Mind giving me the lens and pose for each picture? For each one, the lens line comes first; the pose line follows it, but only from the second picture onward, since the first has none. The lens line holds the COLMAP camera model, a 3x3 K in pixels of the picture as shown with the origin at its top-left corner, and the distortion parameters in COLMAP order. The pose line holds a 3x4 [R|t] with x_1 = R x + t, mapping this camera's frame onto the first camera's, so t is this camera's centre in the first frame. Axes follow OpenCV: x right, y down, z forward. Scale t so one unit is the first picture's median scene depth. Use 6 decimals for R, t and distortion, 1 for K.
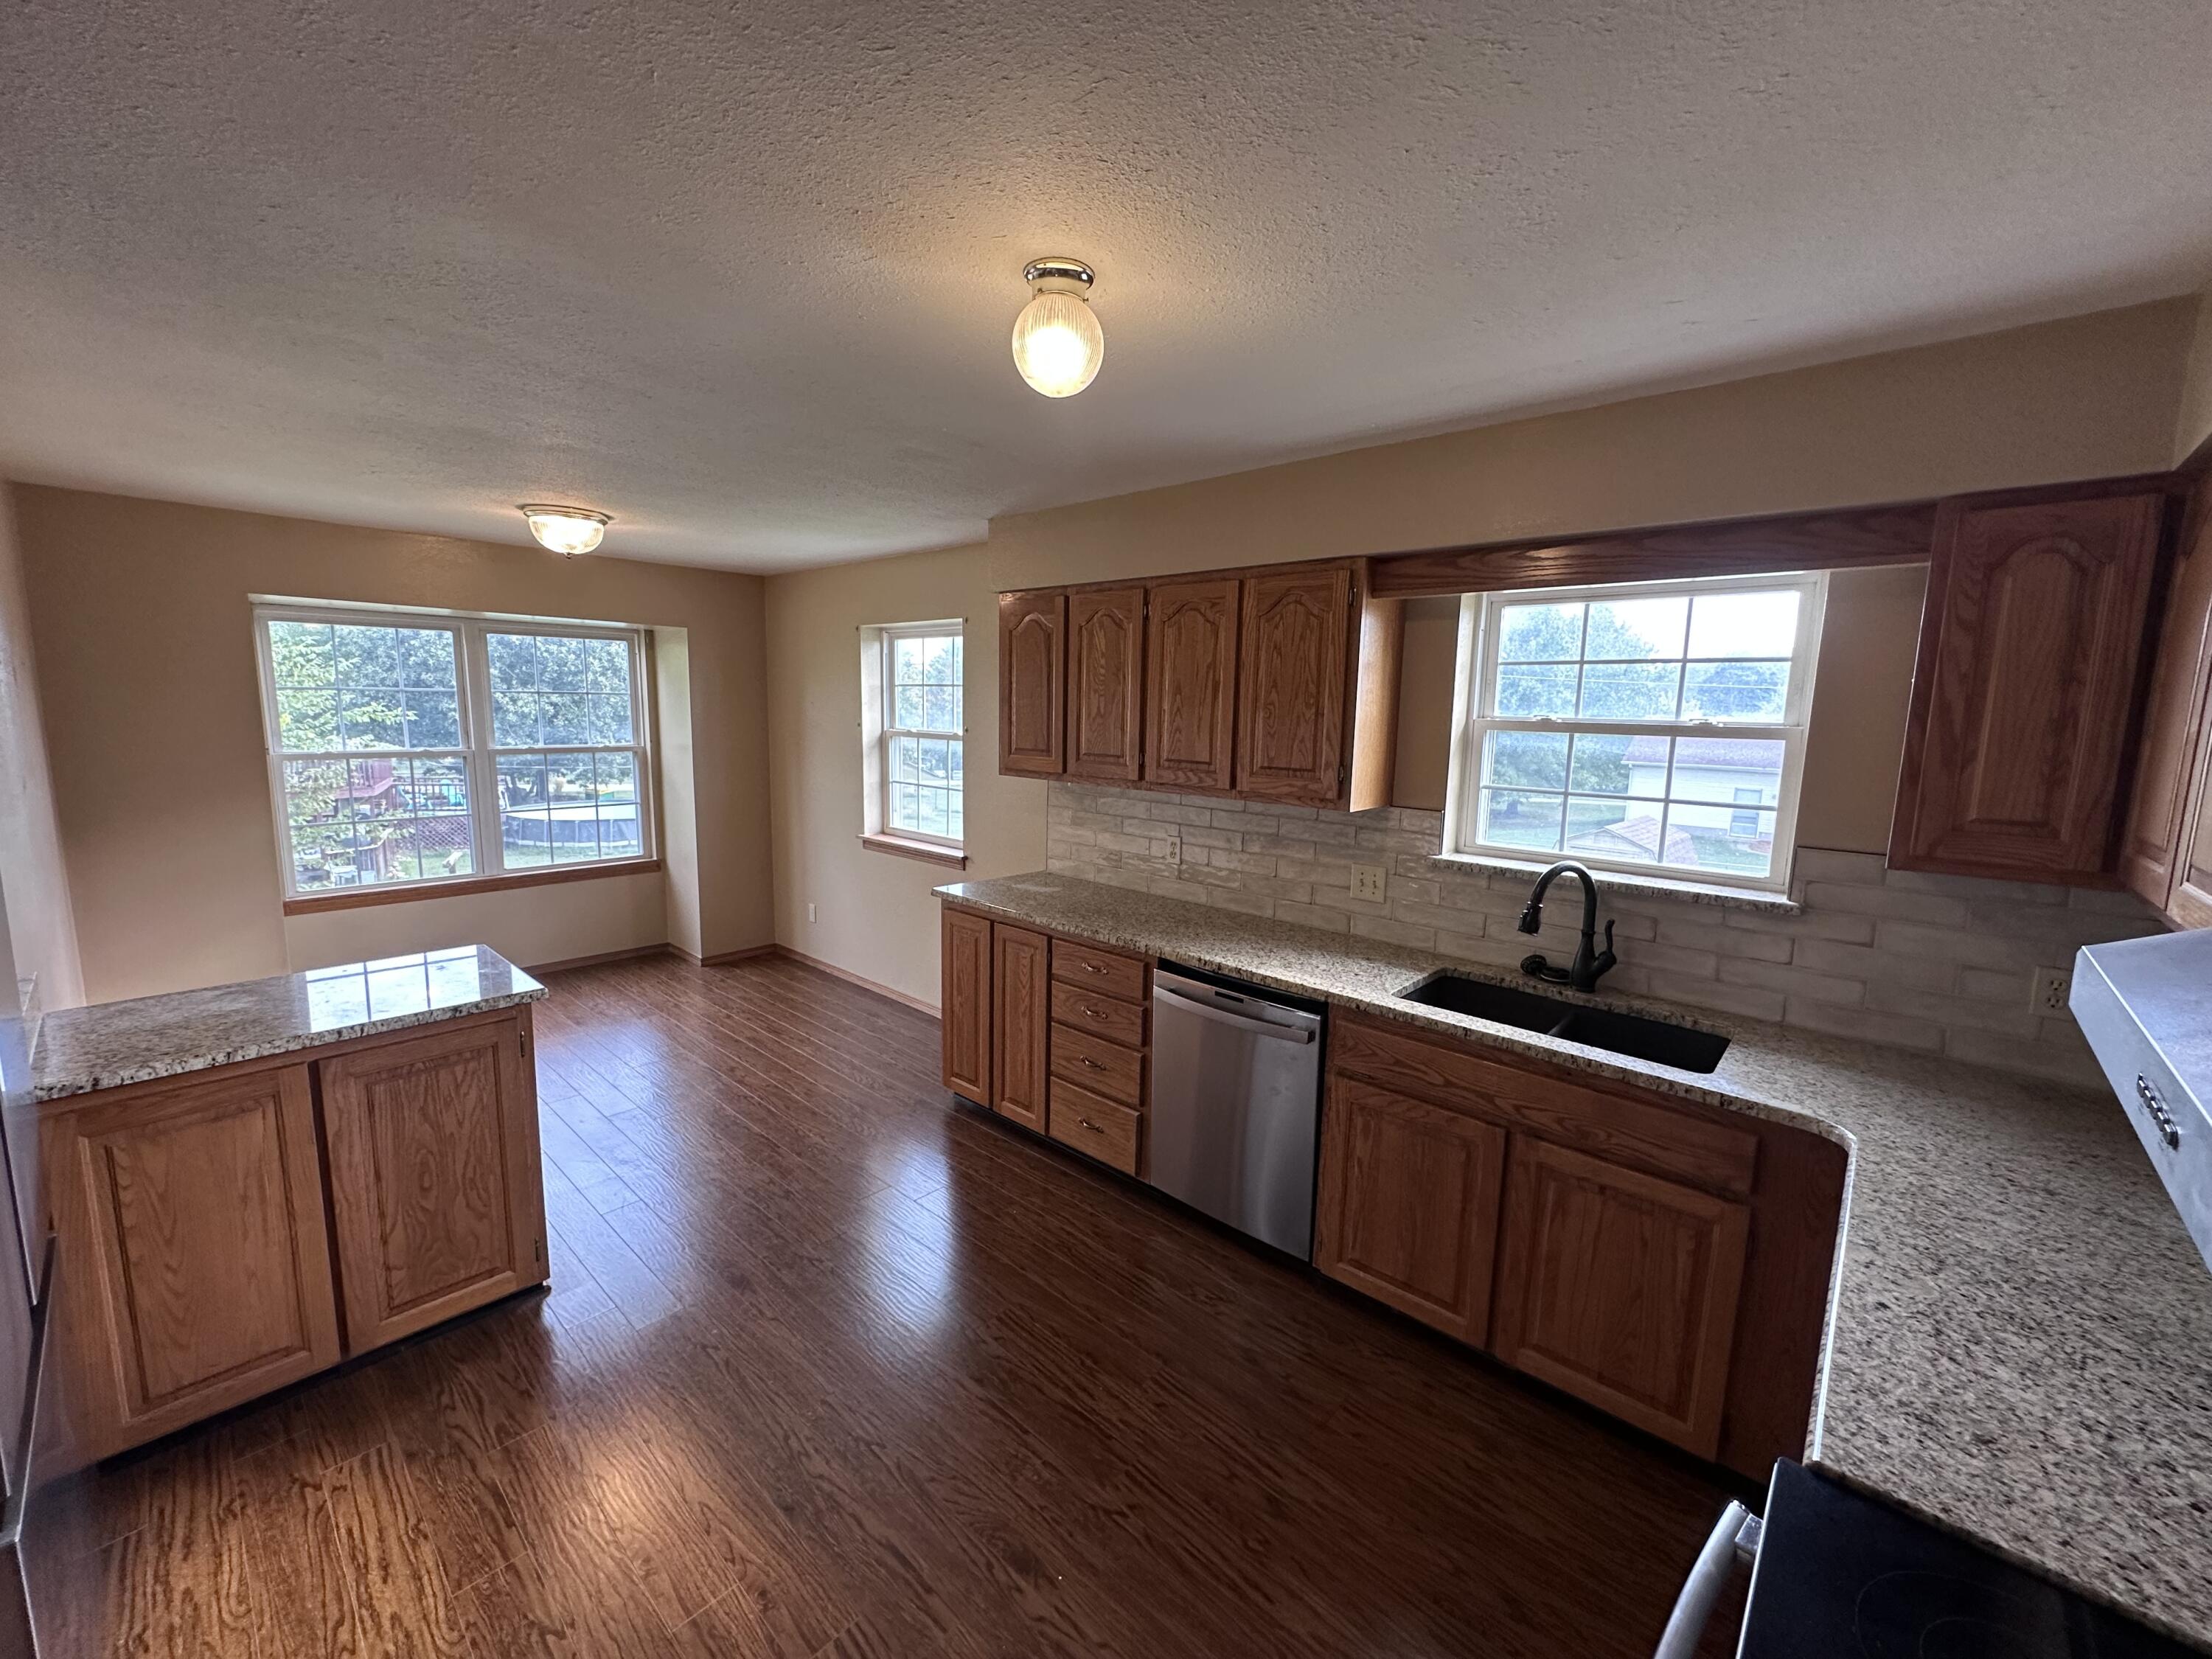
lens RADIAL K [[878.6, 0, 1116.4], [0, 878.6, 831.0], [0, 0, 1]] dist [-0.004629, -0.000446]
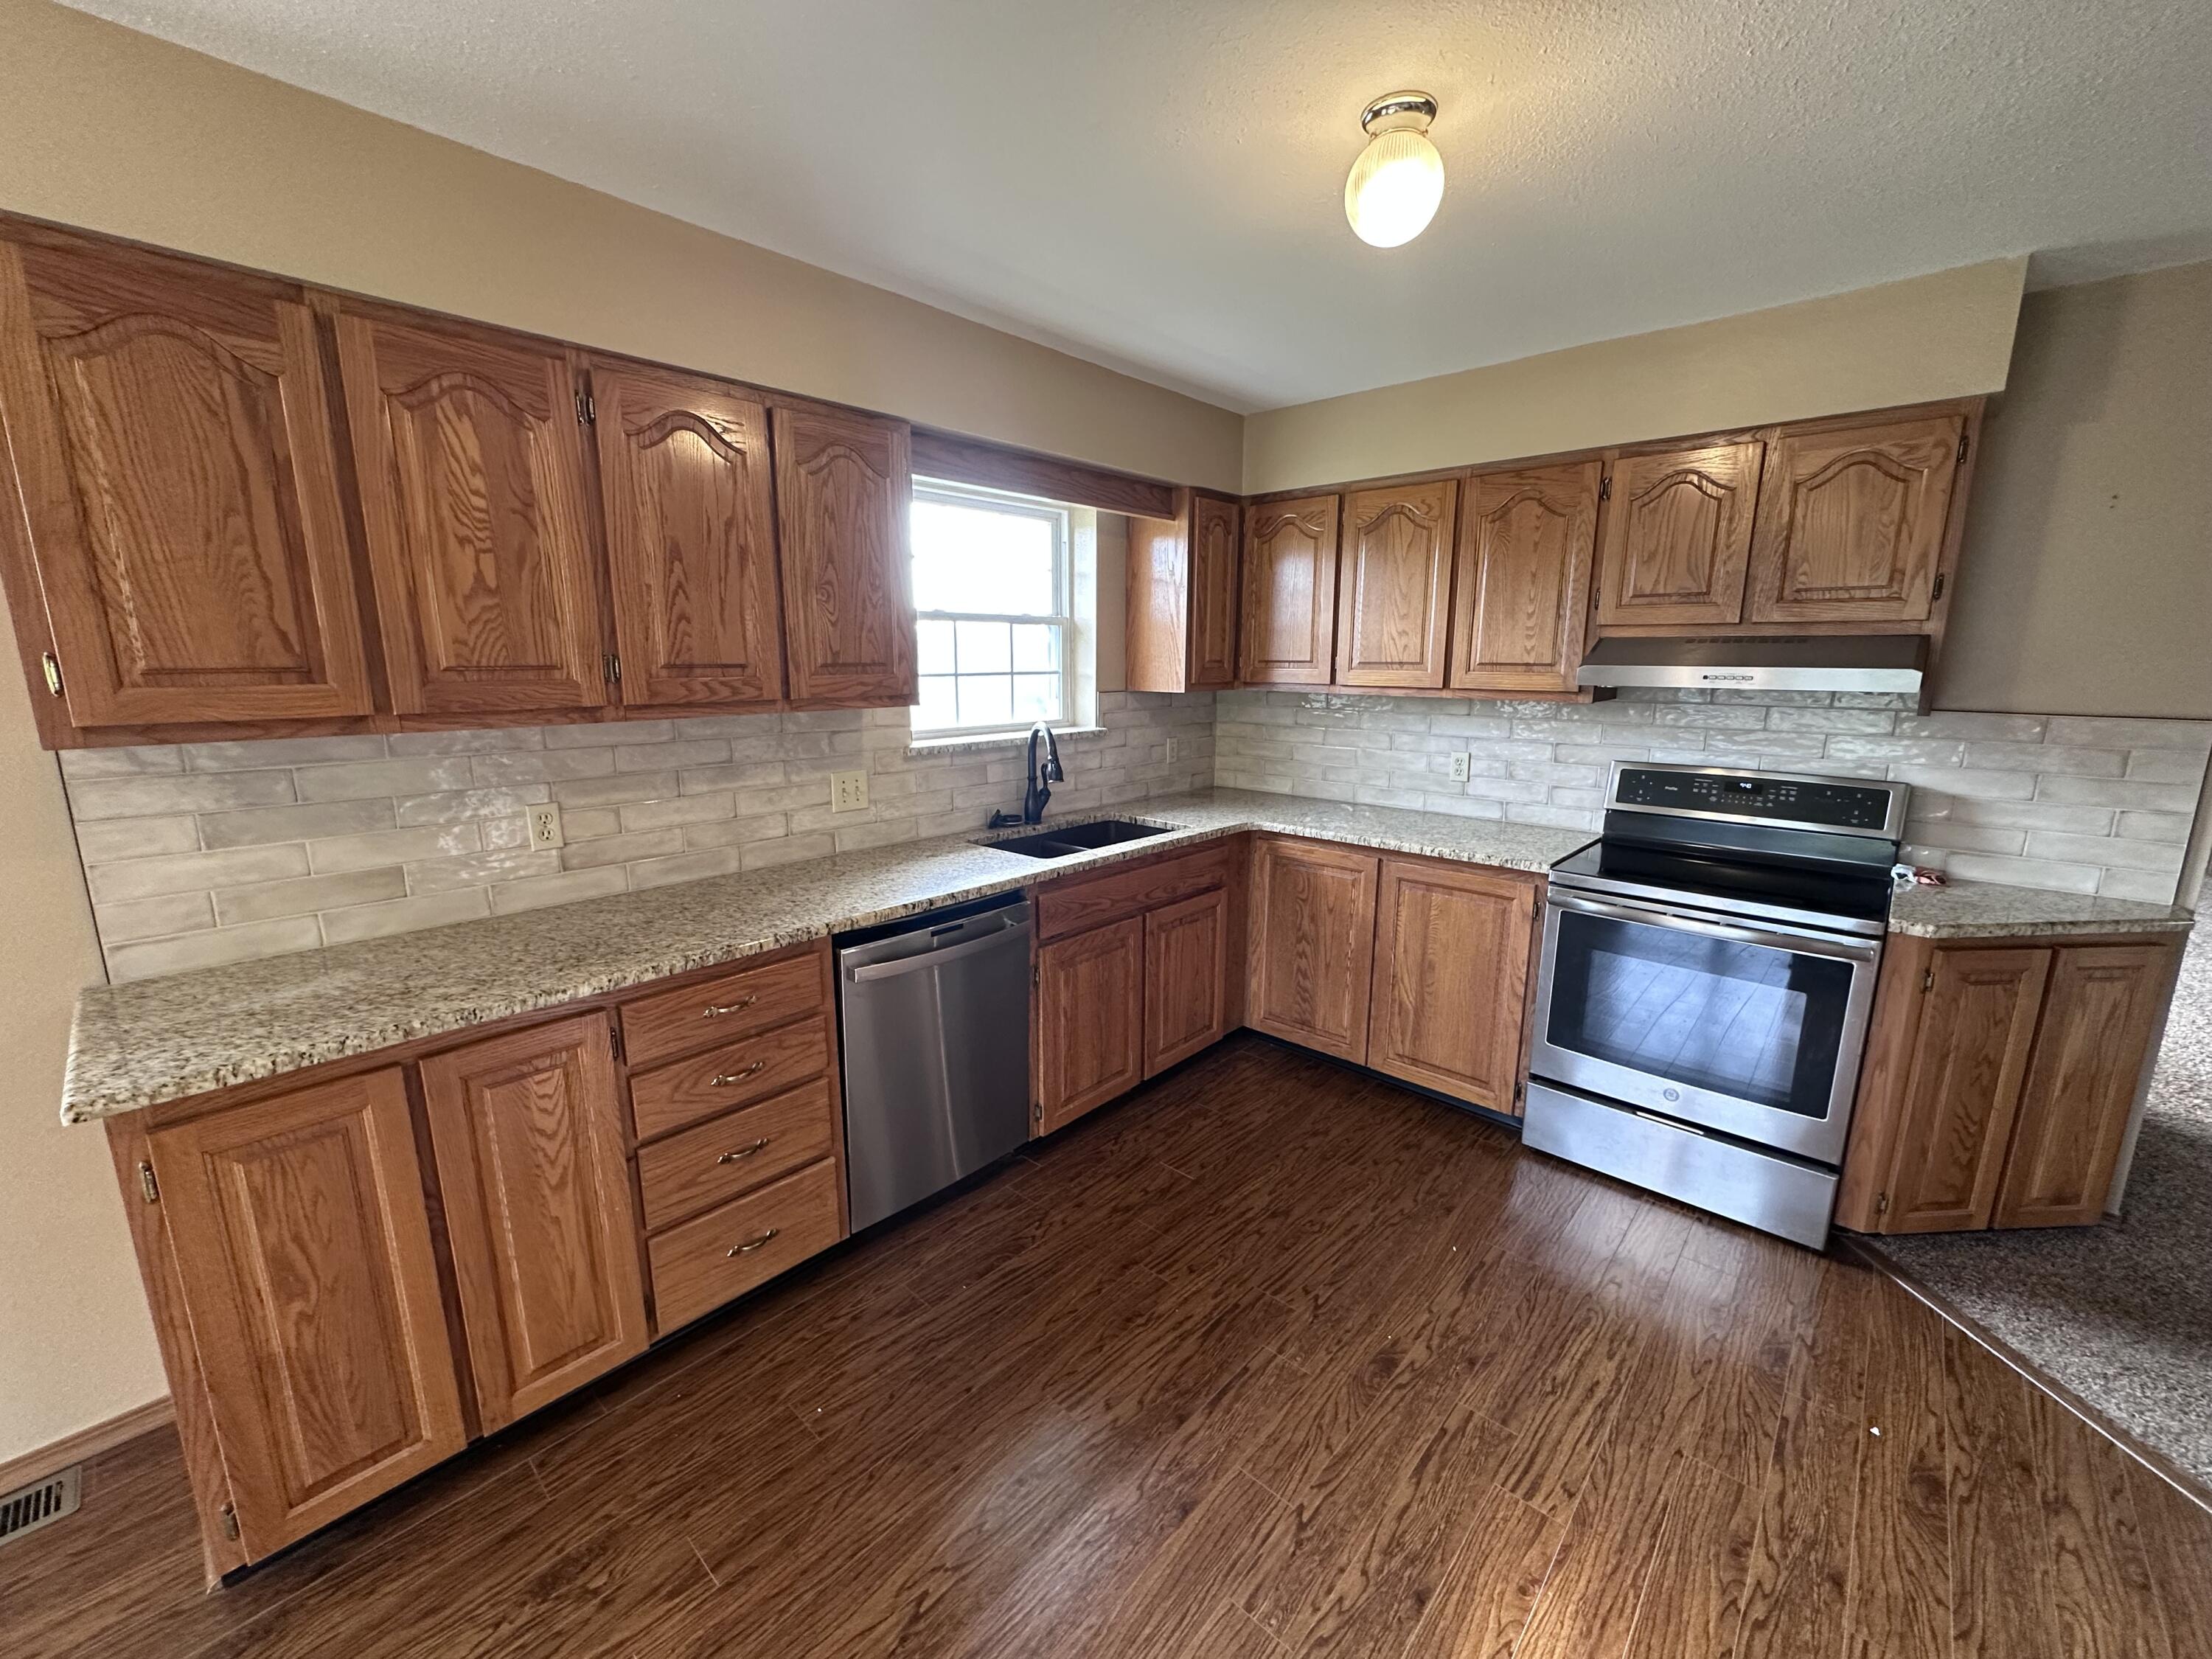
lens RADIAL K [[878.6, 0, 1096.3], [0, 878.6, 828.1], [0, 0, 1]] dist [-0.004629, -0.000446]
pose [[0.015584, -0.220637, 0.975231, -0.568555], [0.136037, 0.966748, 0.216544, -0.061632], [-0.990581, 0.129293, 0.045080, 0.665091]]
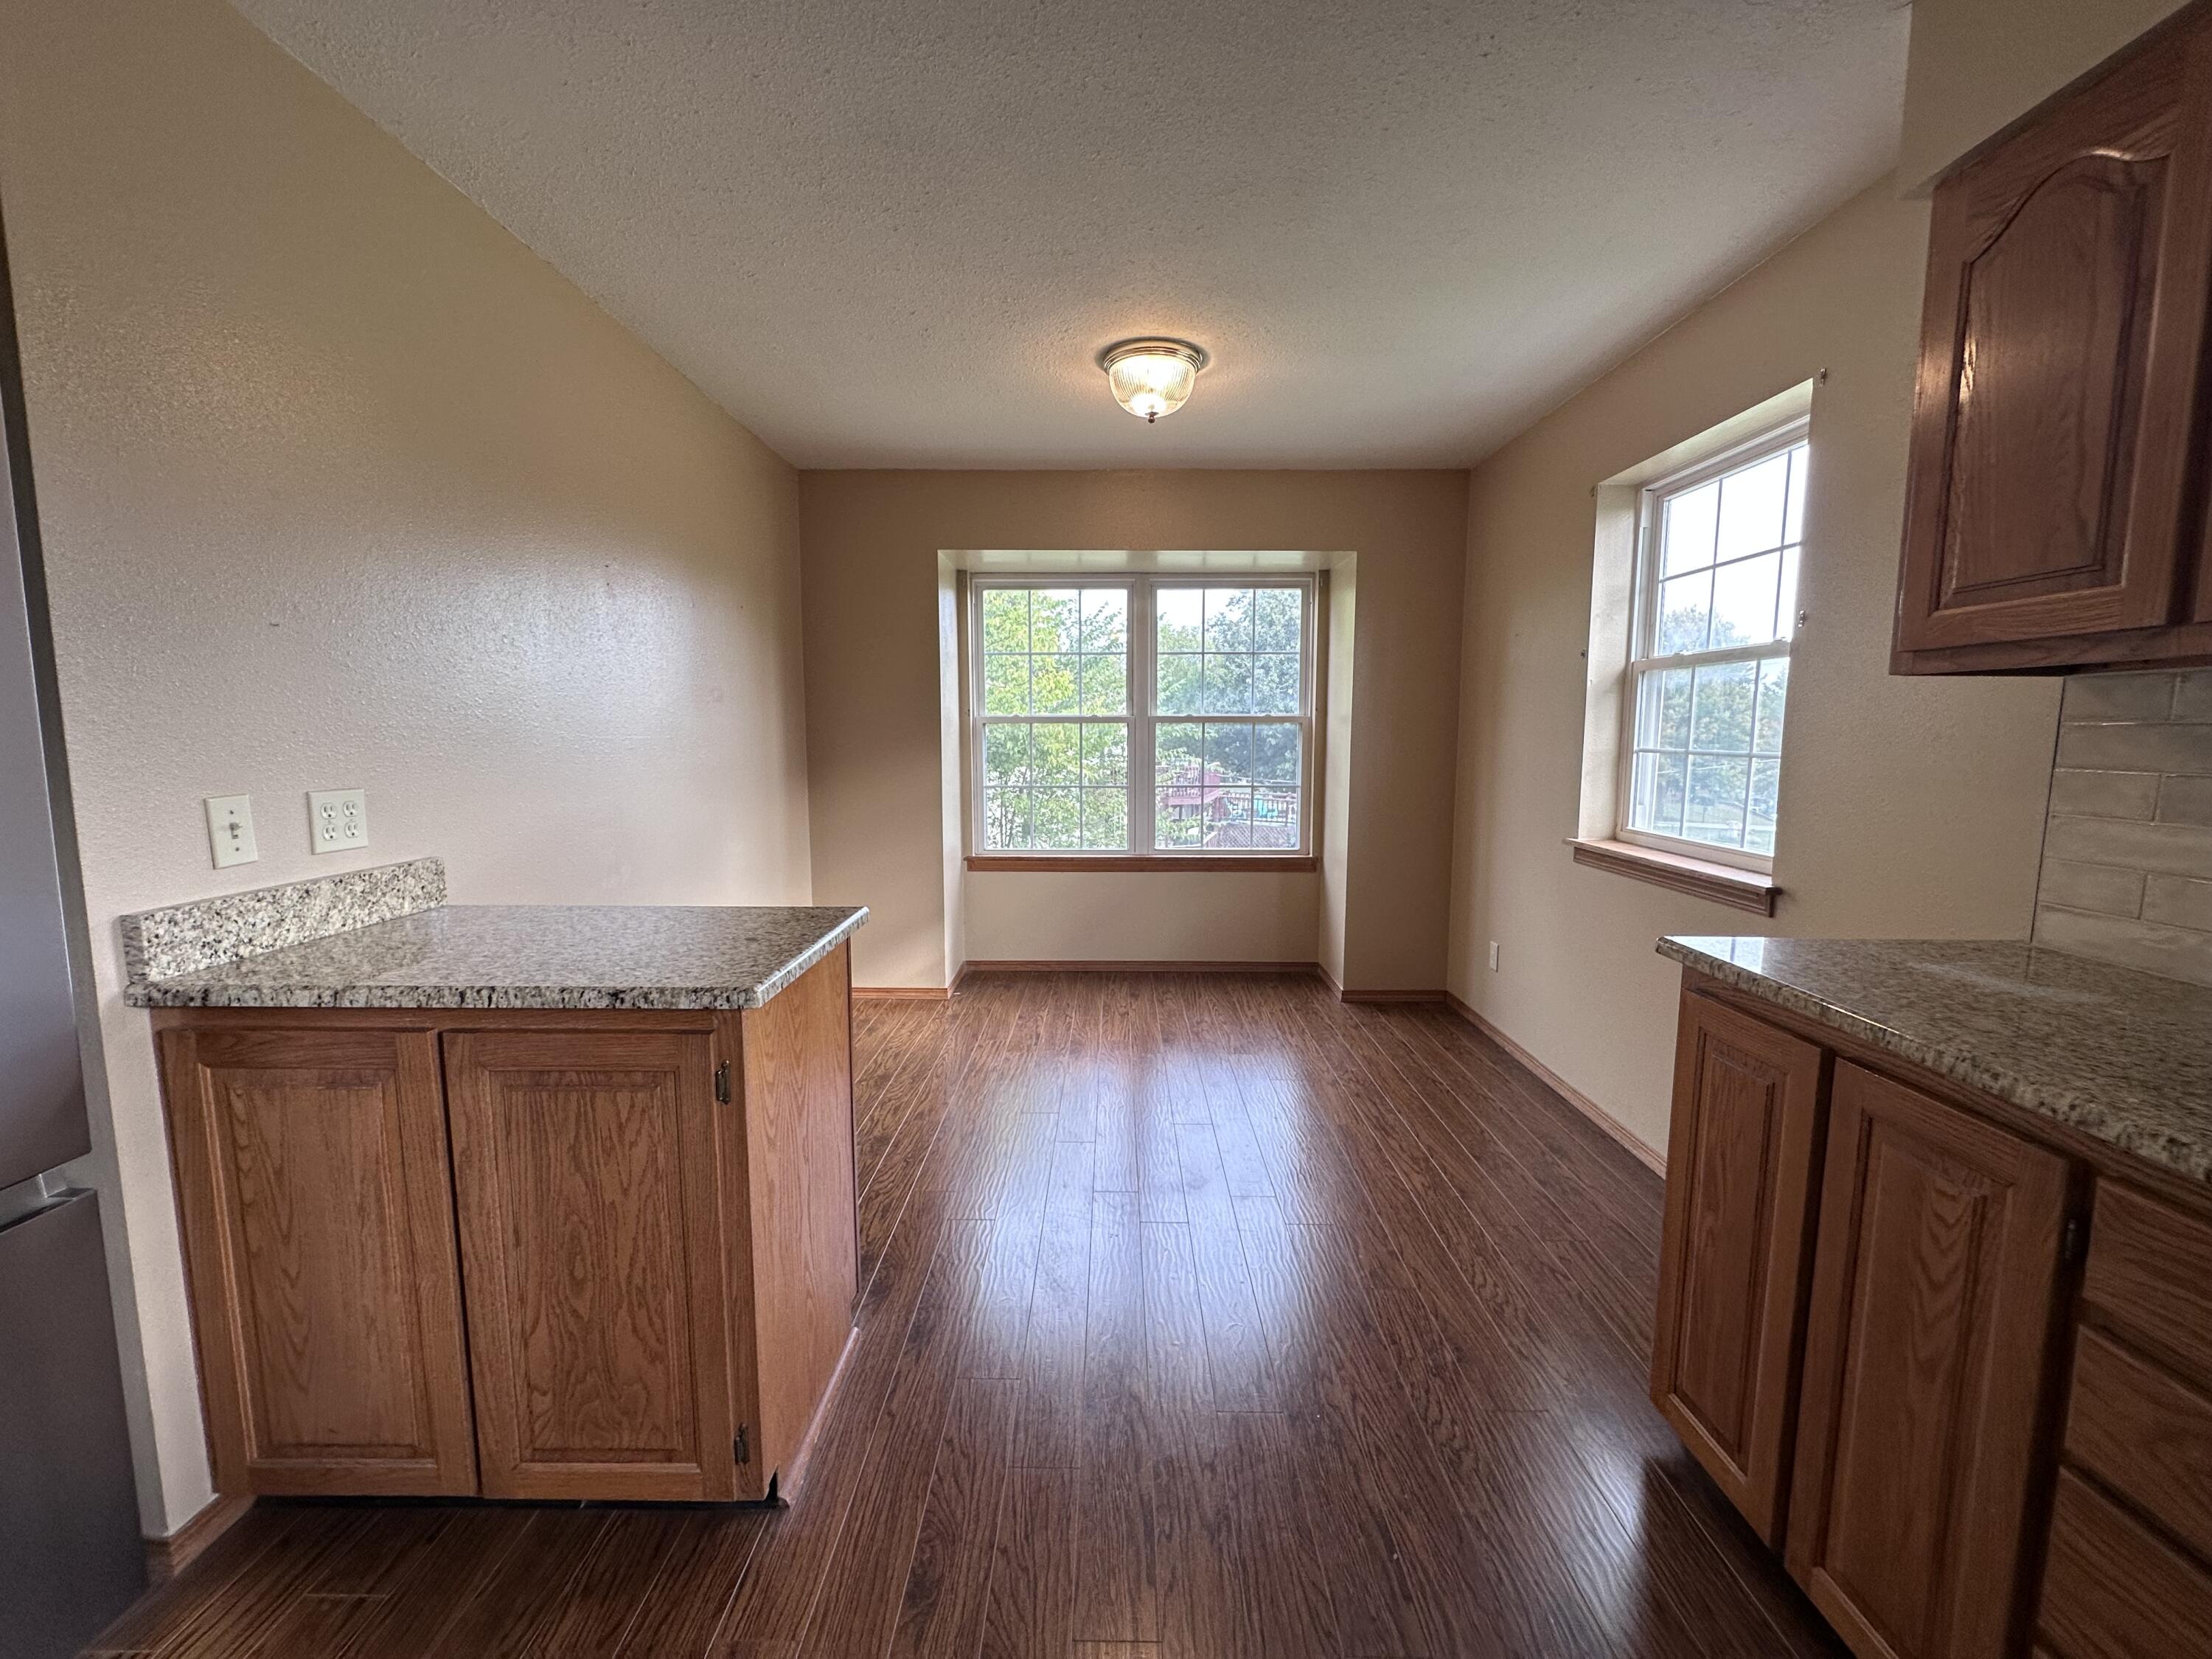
lens RADIAL K [[878.6, 0, 1106.1], [0, 878.6, 827.0], [0, 0, 1]] dist [-0.004629, -0.000446]
pose [[0.655625, 0.060360, -0.752671, -0.076920], [-0.093993, 0.995571, -0.002035, 0.043274], [0.749214, 0.072080, 0.658394, 0.577084]]
